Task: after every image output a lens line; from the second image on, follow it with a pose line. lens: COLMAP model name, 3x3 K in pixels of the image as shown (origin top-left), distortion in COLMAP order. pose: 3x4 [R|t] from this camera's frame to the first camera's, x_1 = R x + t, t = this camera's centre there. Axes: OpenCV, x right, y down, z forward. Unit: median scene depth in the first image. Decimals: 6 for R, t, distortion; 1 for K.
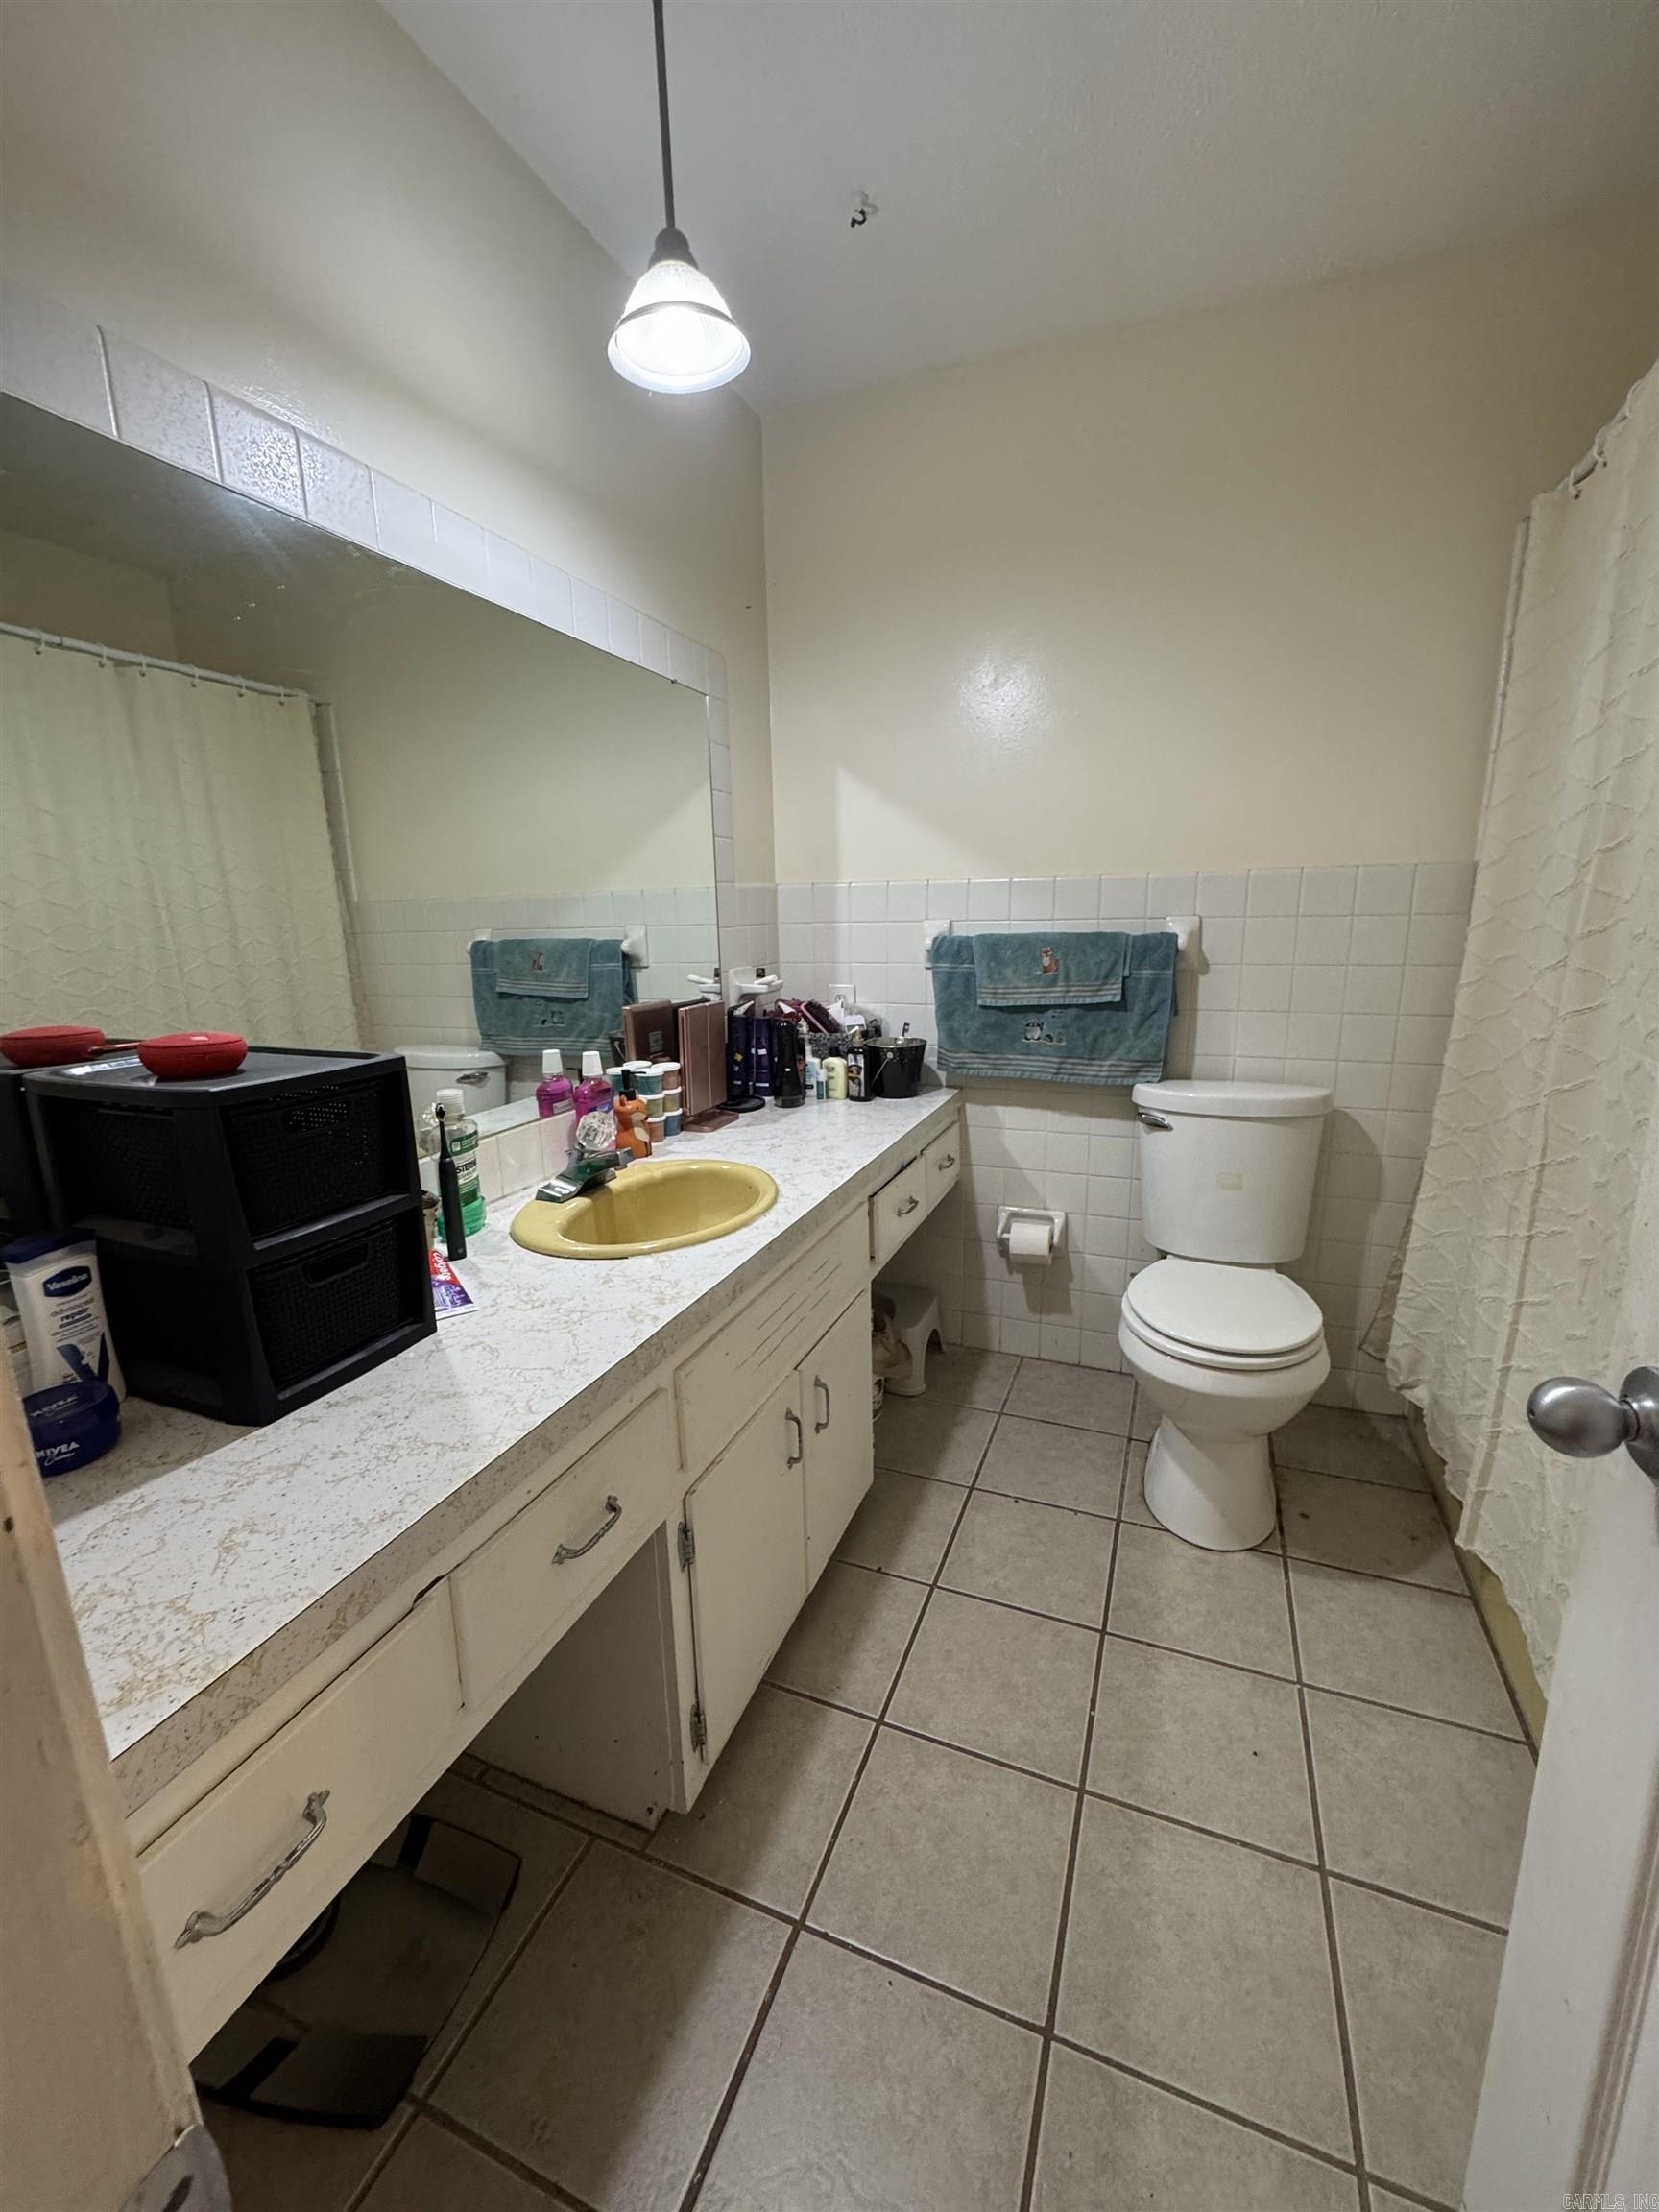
lens RADIAL K [[883.1, 0, 828.8], [0, 883.1, 1100.6], [0, 0, 1]] dist [-0.005057, 0.000435]
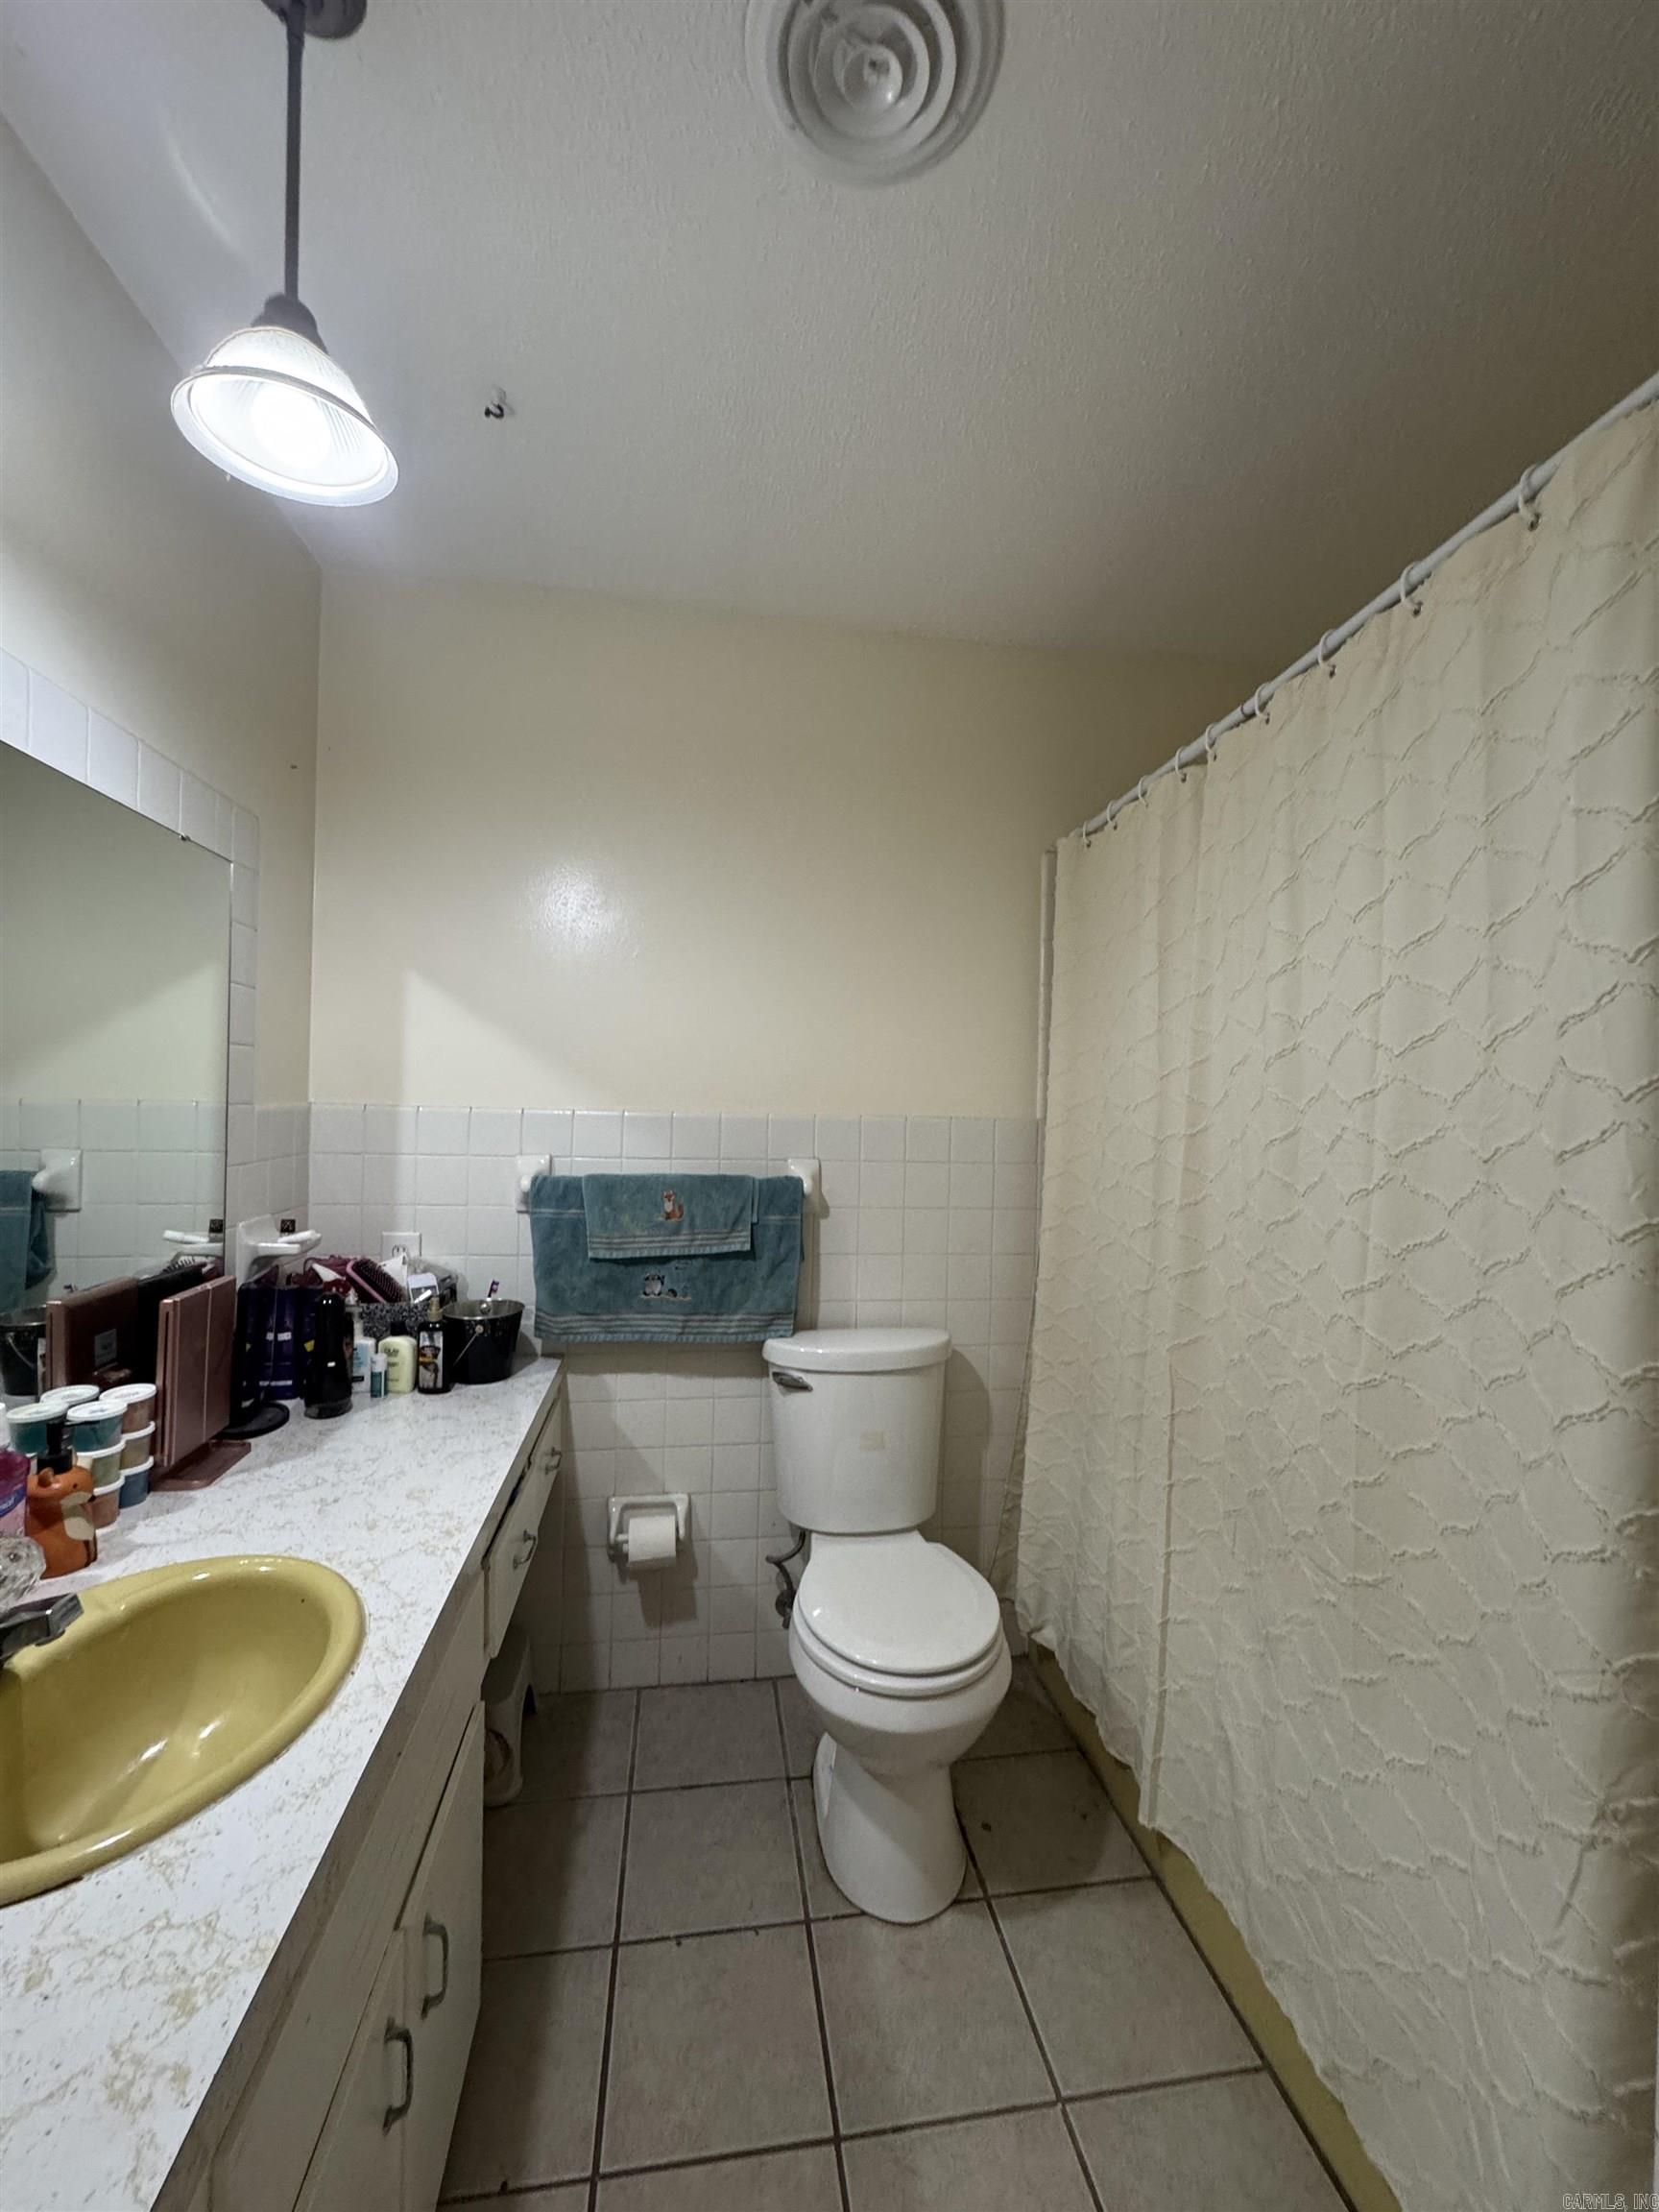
lens RADIAL K [[883.1, 0, 828.8], [0, 883.1, 1100.6], [0, 0, 1]] dist [-0.005057, 0.000435]
pose [[0.855223, 0.040874, 0.516646, -0.080677], [0.068286, 0.979307, -0.190513, -0.081920], [-0.513742, 0.198210, 0.834735, 0.151032]]
